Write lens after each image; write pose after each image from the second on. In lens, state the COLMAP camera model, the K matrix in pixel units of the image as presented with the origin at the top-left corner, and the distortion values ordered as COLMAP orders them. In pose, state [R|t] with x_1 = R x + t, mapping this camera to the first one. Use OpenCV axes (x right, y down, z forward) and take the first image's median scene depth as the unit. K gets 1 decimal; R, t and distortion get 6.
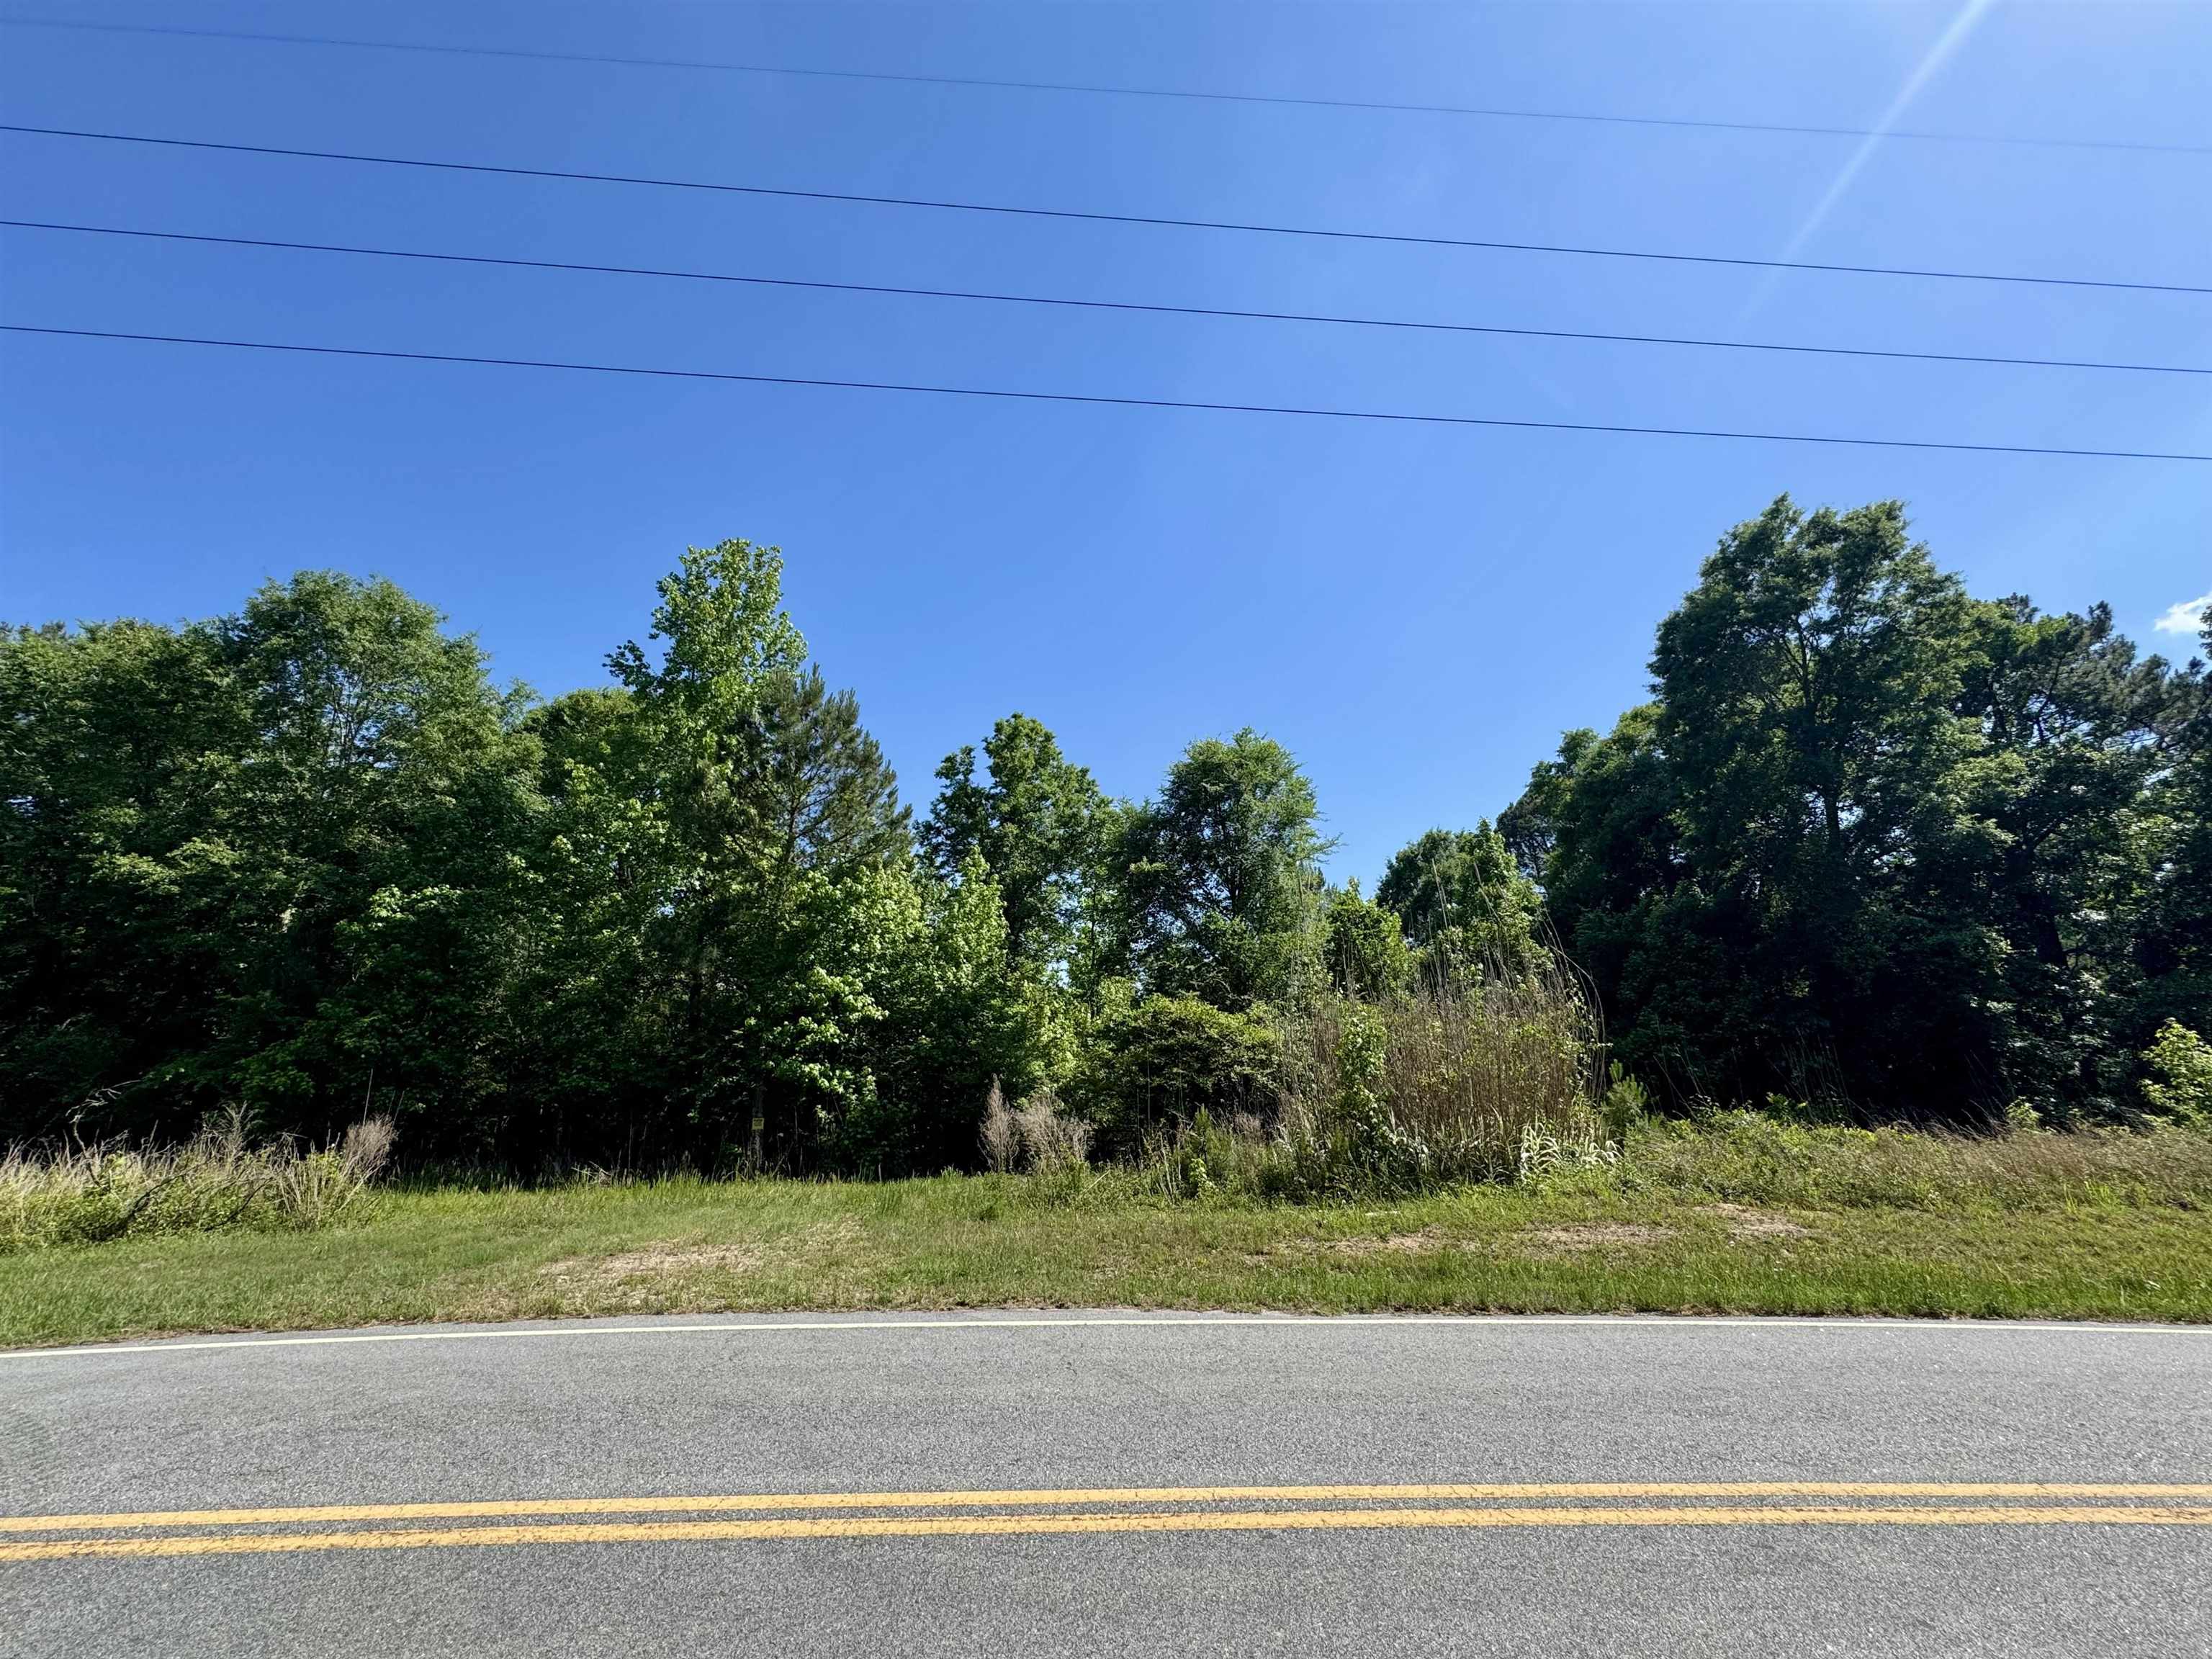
lens RADIAL K [[884.9, 0, 1105.4], [0, 884.9, 827.7], [0, 0, 1]] dist [0.002402, -0.000339]
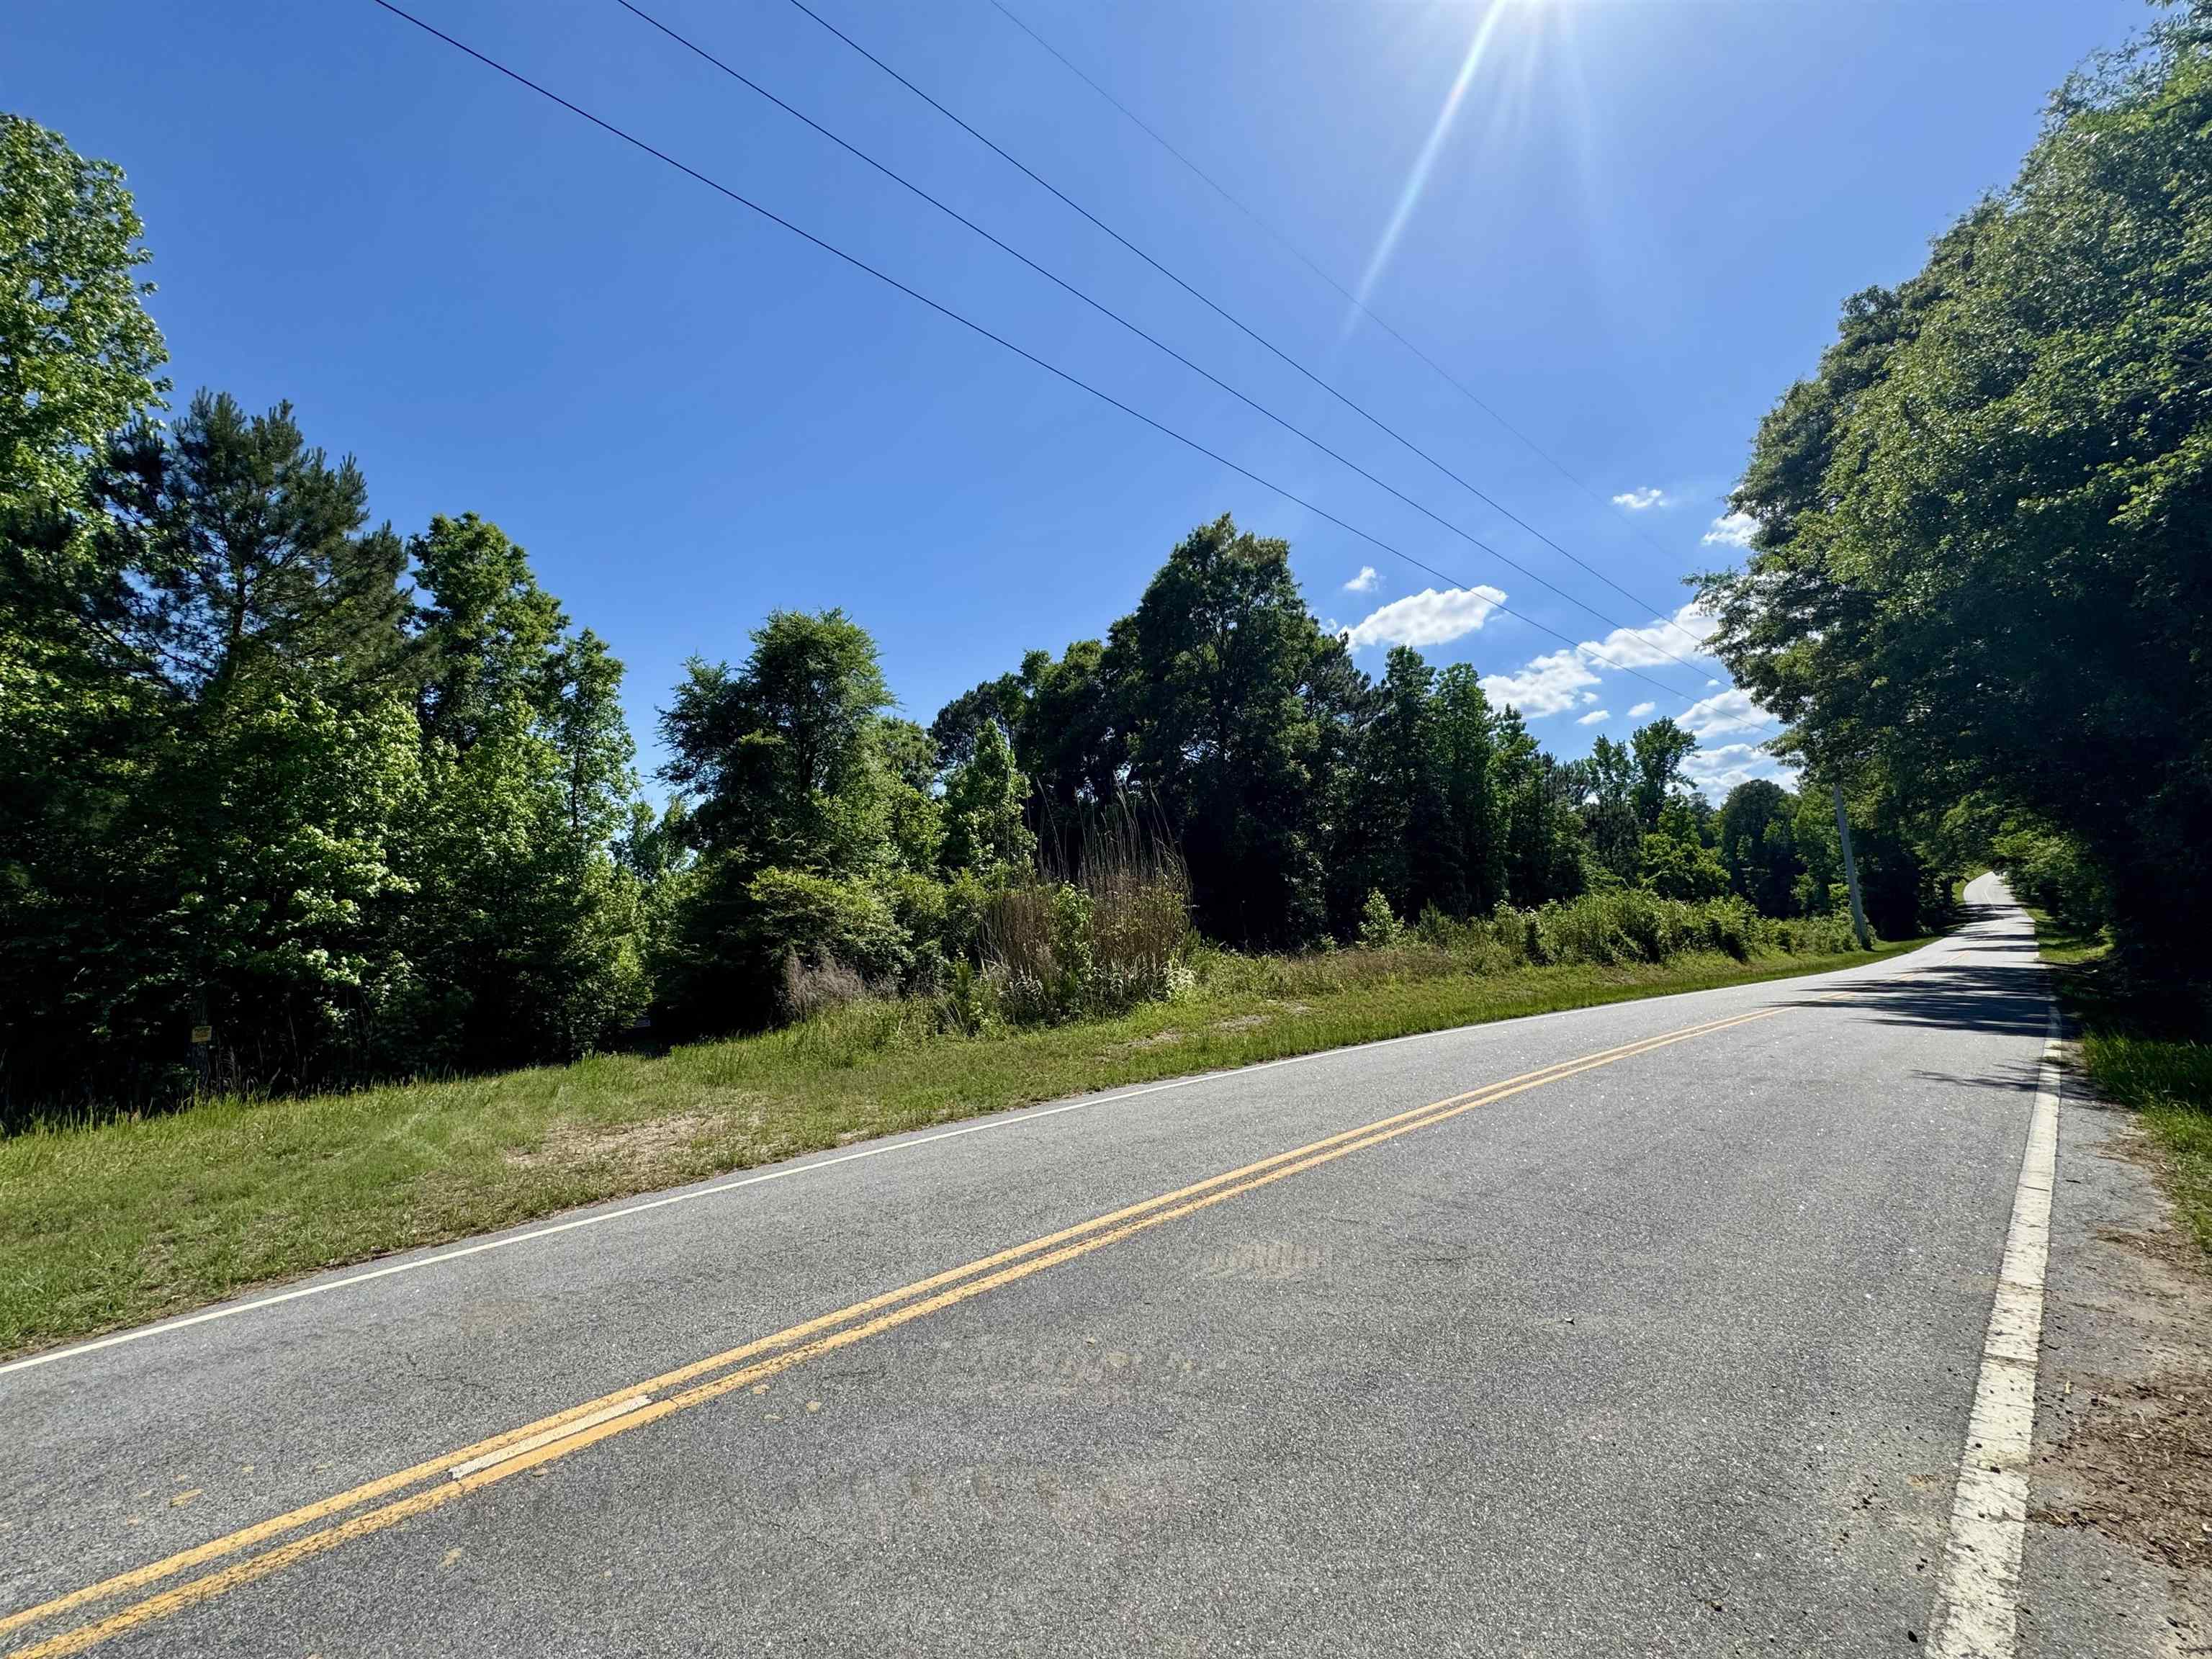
lens RADIAL K [[884.9, 0, 1110.1], [0, 884.9, 824.5], [0, 0, 1]] dist [0.002402, -0.000339]
pose [[0.768362, 0.042991, 0.638570, -0.271144], [-0.129536, 0.987538, 0.089380, 0.000822], [-0.626769, -0.151394, 0.764356, -0.003003]]
